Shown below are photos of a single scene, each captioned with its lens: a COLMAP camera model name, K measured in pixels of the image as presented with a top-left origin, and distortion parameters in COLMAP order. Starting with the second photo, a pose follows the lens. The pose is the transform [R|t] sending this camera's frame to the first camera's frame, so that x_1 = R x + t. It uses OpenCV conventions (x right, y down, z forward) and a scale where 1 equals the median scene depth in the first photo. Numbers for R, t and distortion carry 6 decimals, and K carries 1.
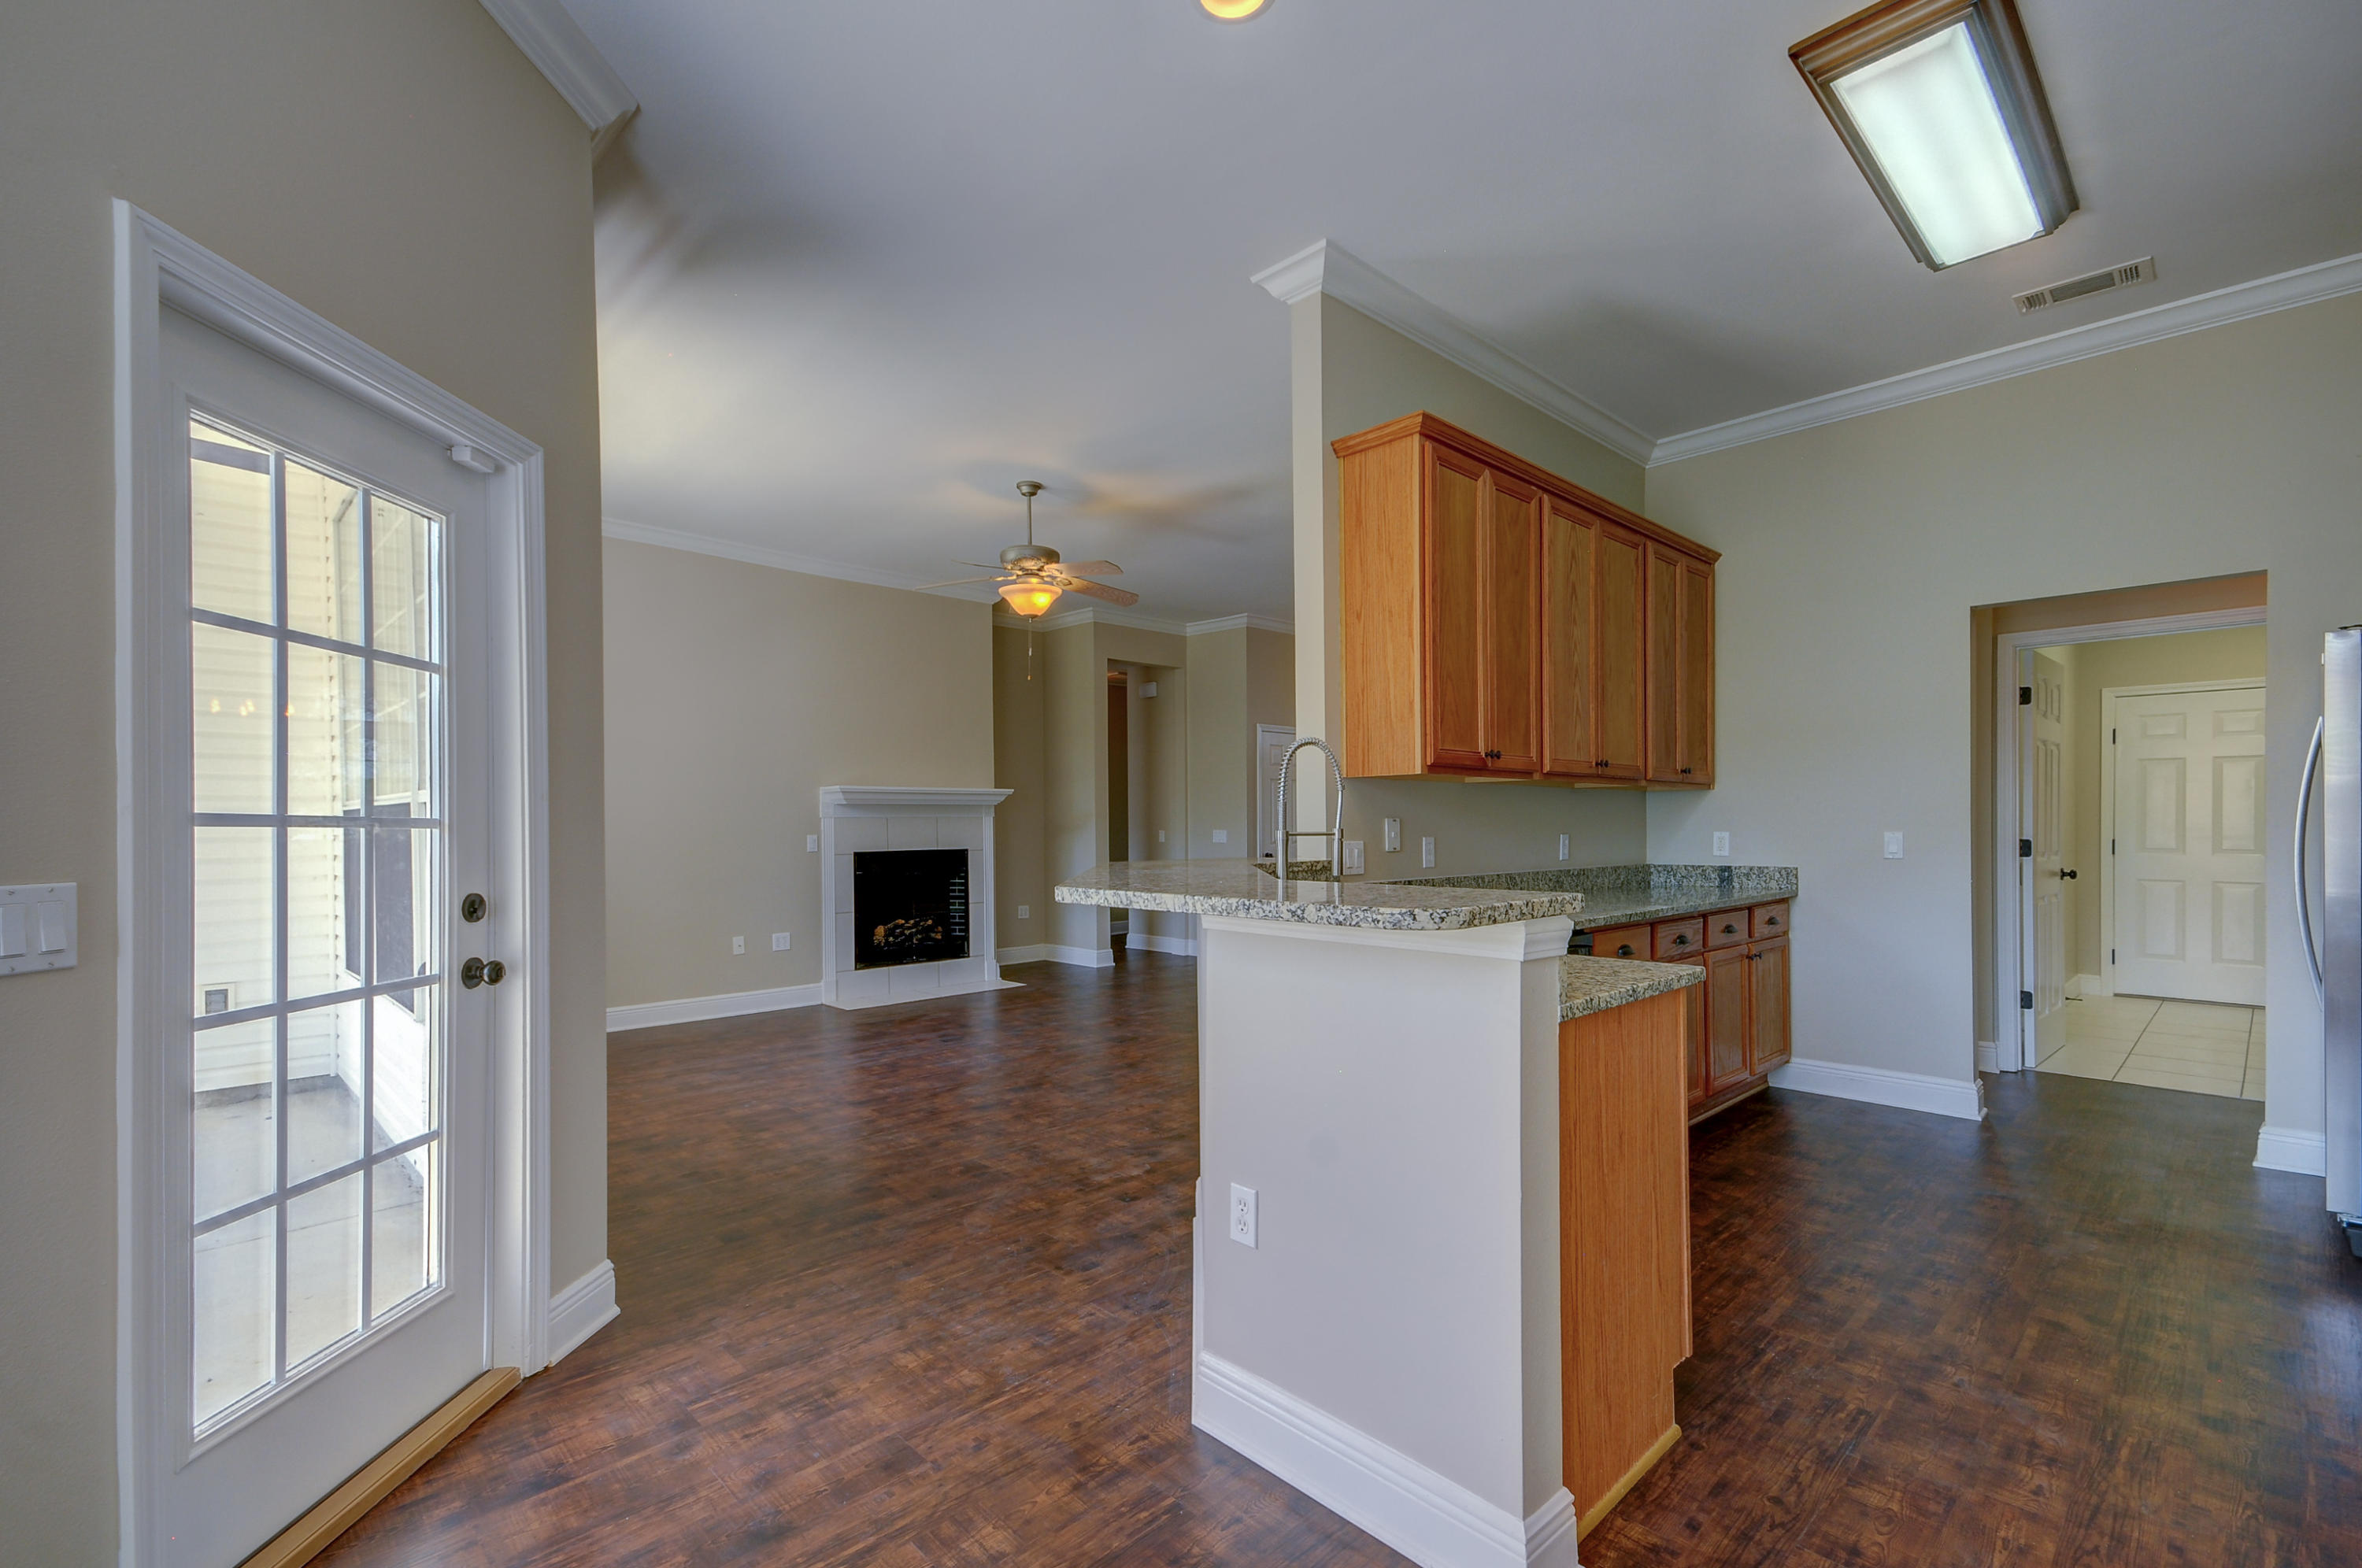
lens RADIAL K [[1026.6, 0, 1173.2], [0, 1026.6, 828.7], [0, 0, 1]] dist [0.035978, -0.007801]
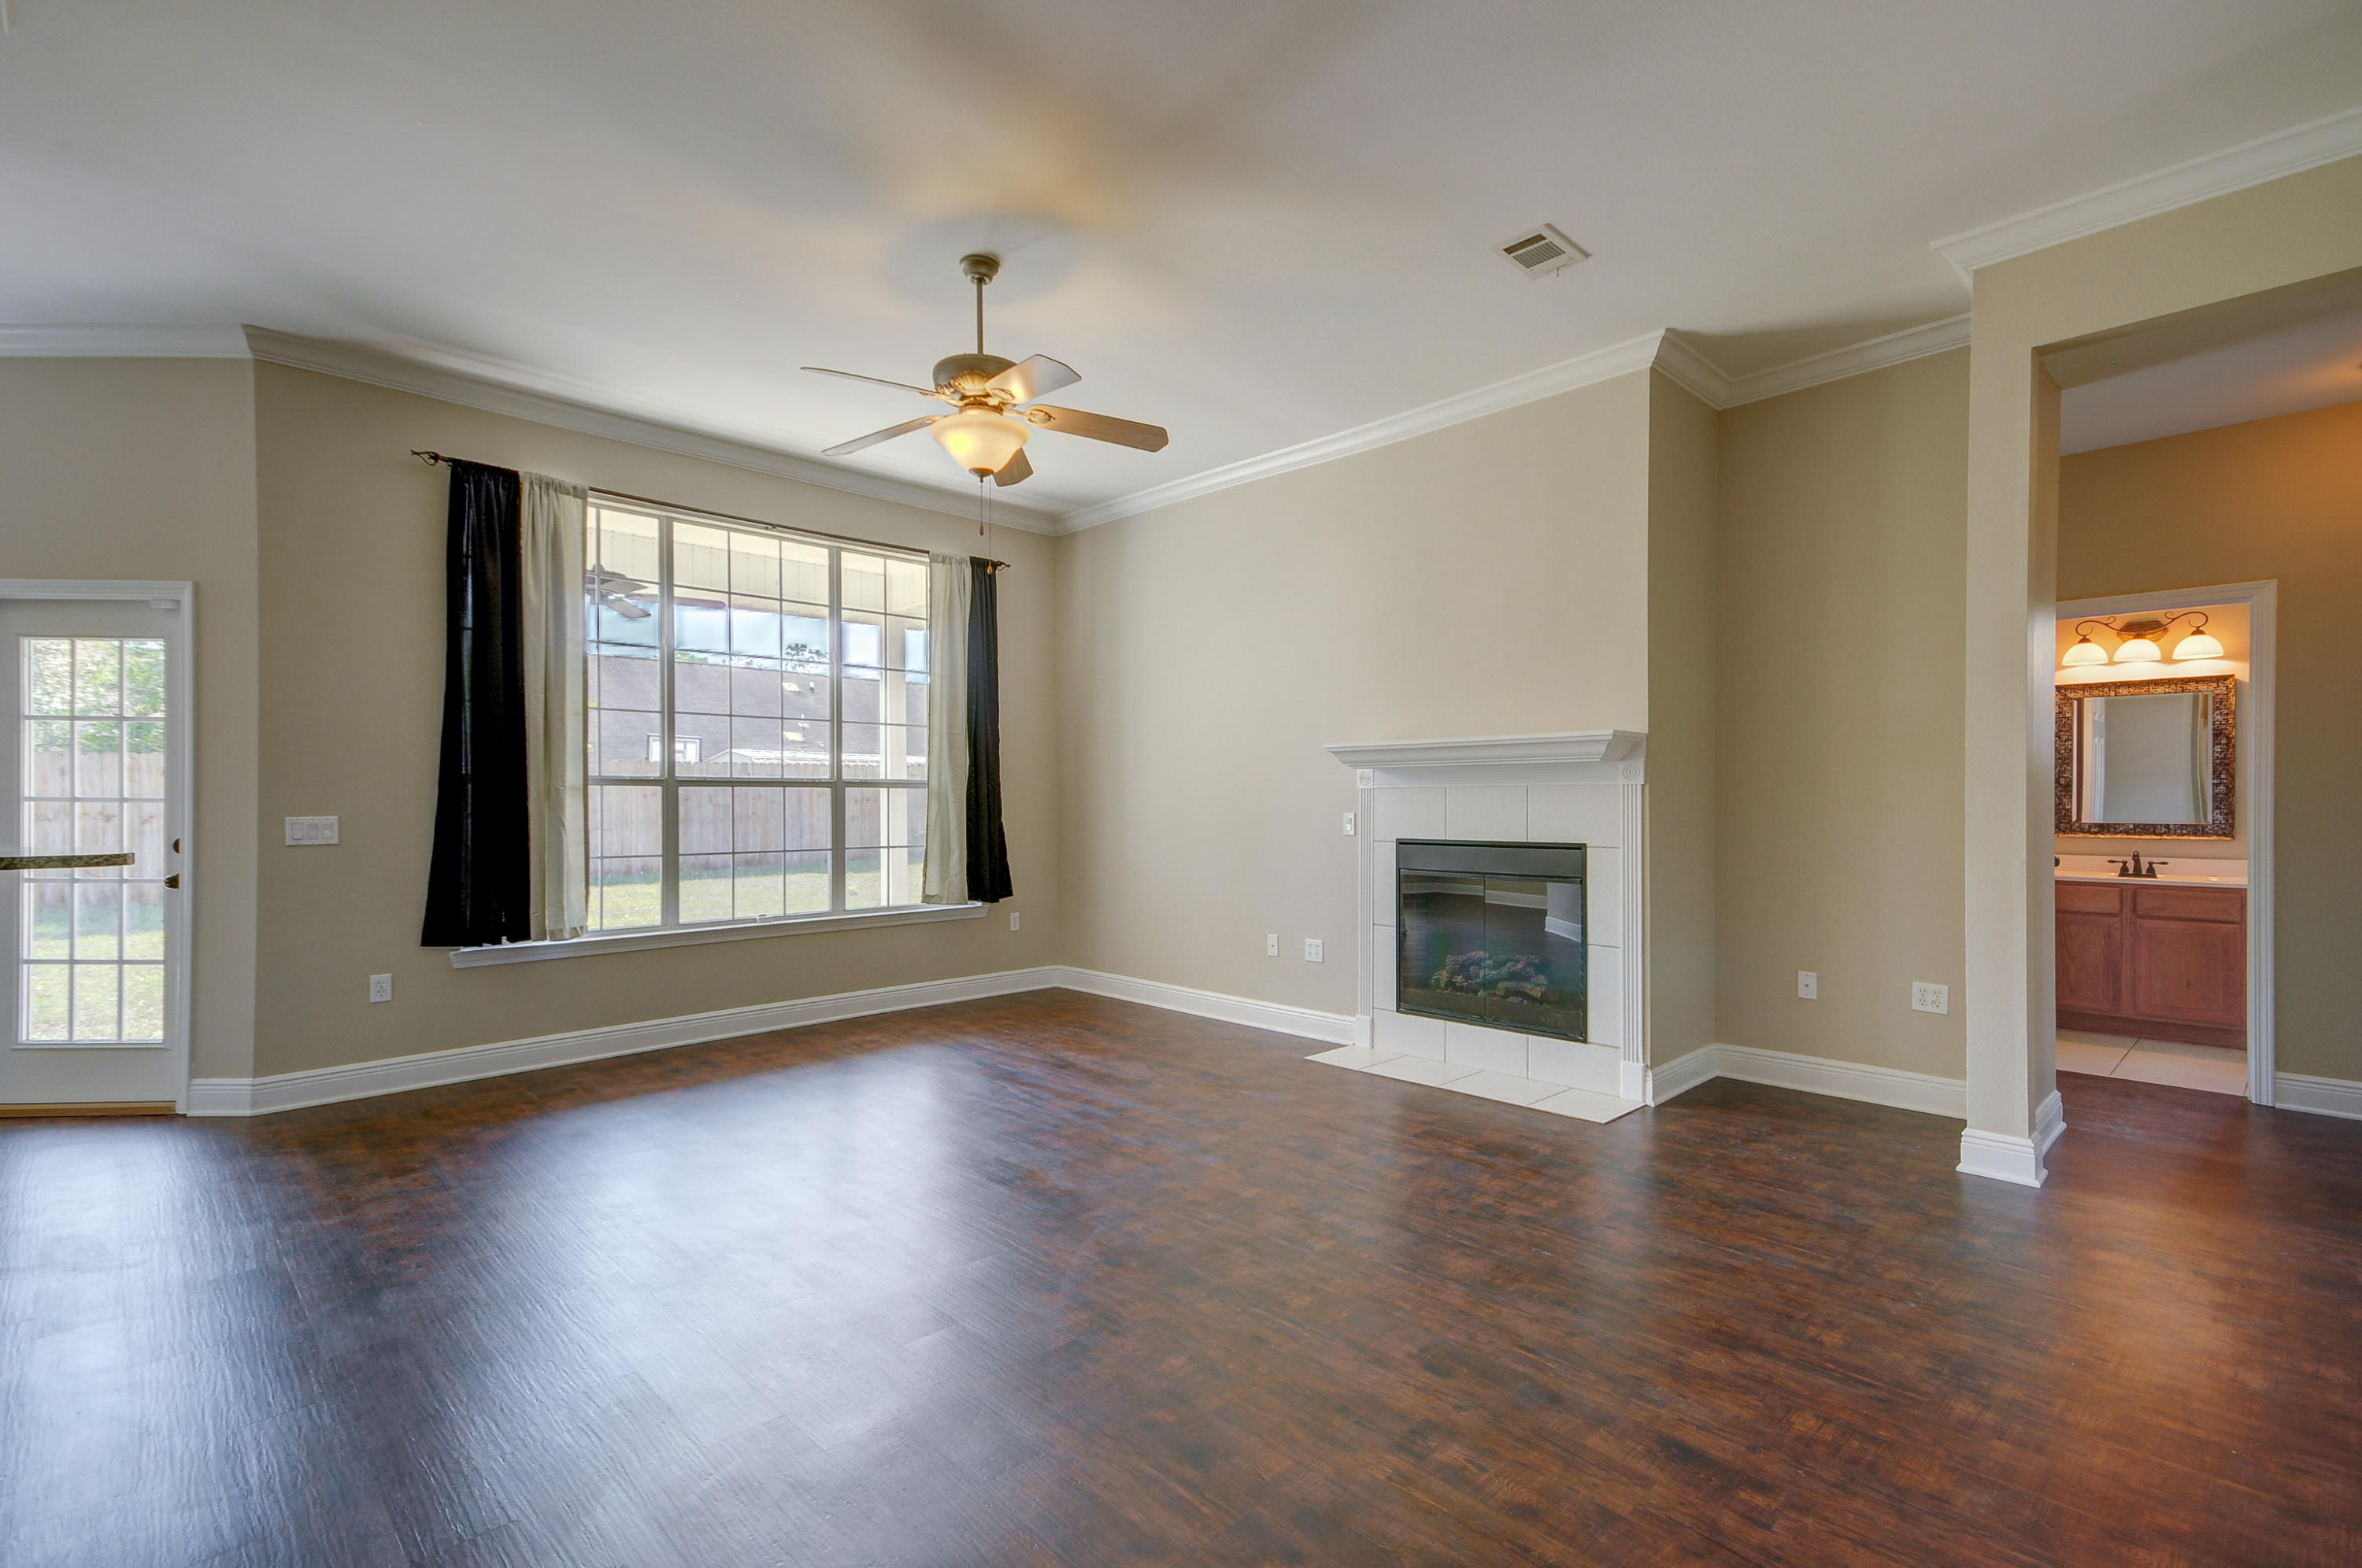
lens RADIAL K [[1094.2, 0, 1173.8], [0, 1094.2, 793.8], [0, 0, 1]] dist [0.037101, -0.003262]
pose [[0.006161, -0.000140, -0.999981, 0.434509], [-0.001760, 0.999998, -0.000151, -0.006649], [0.999979, 0.001761, 0.006161, 0.892666]]
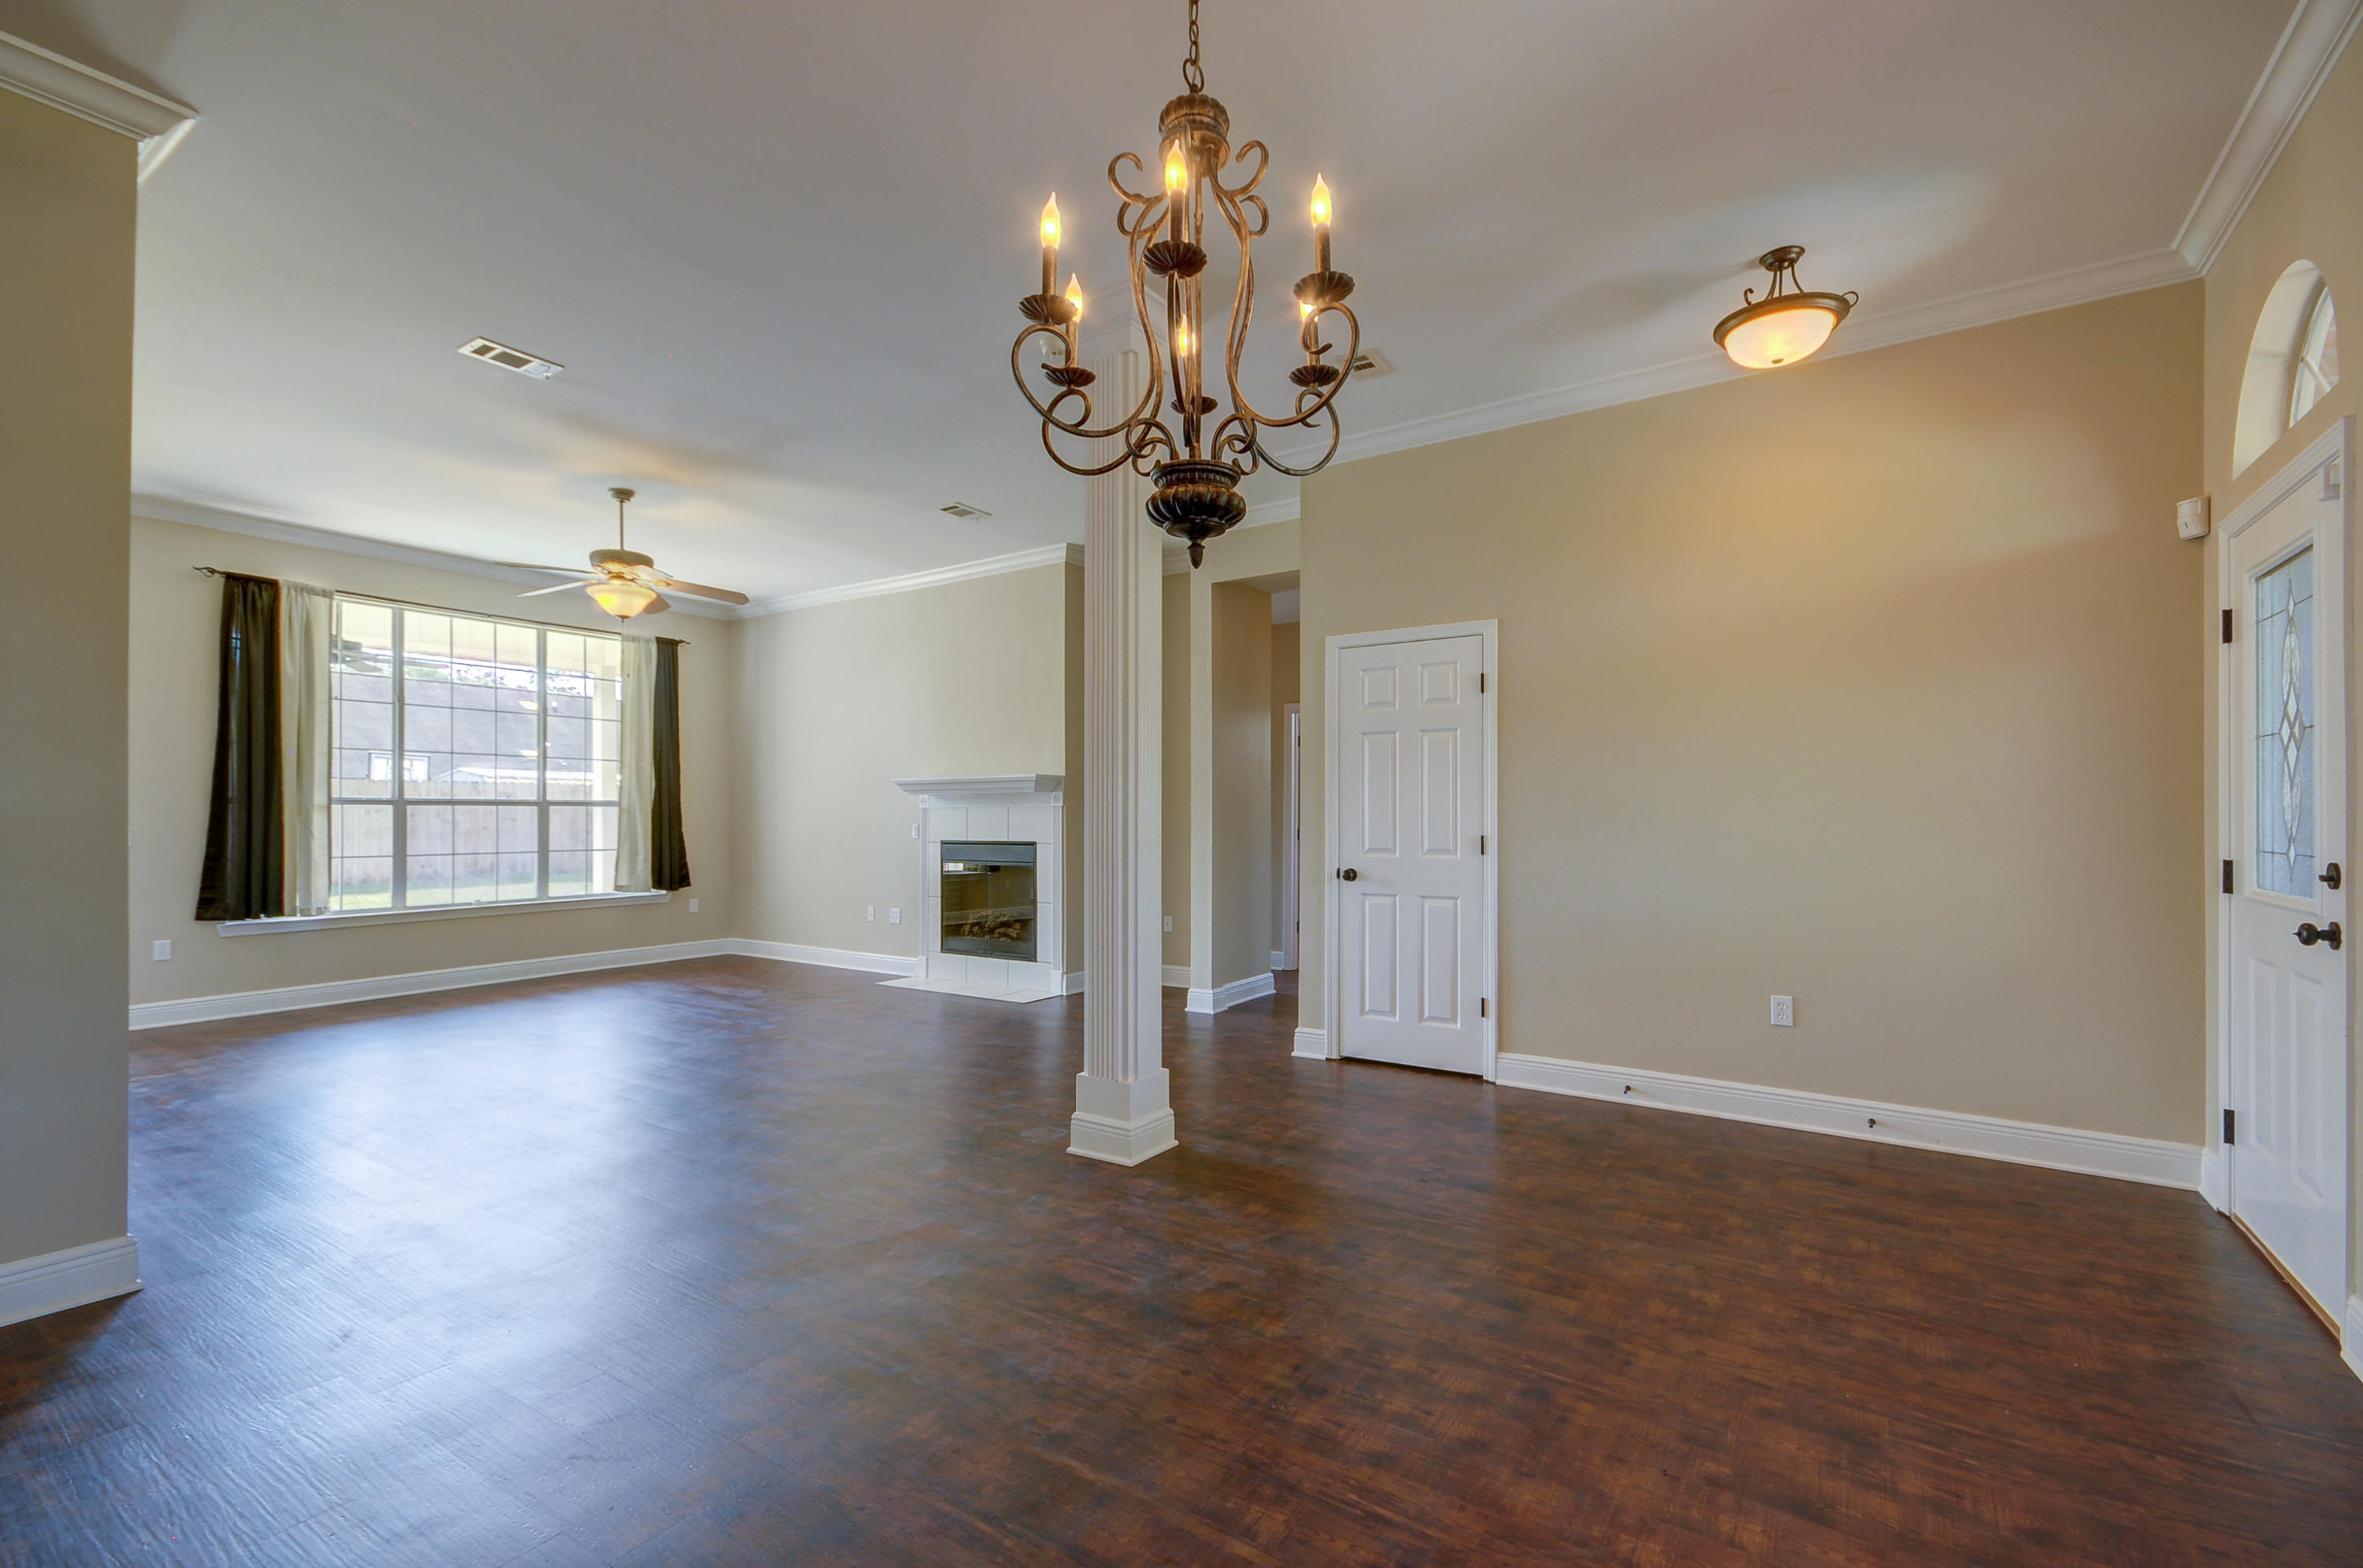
lens RADIAL K [[1027.1, 0, 1176.6], [0, 1027.1, 797.0], [0, 0, 1]] dist [0.035978, -0.007801]
pose [[0.217021, -0.012076, -0.976092, 0.811176], [-0.002861, 0.999911, -0.013007, -0.008544], [0.976163, 0.005616, 0.216967, 1.058893]]
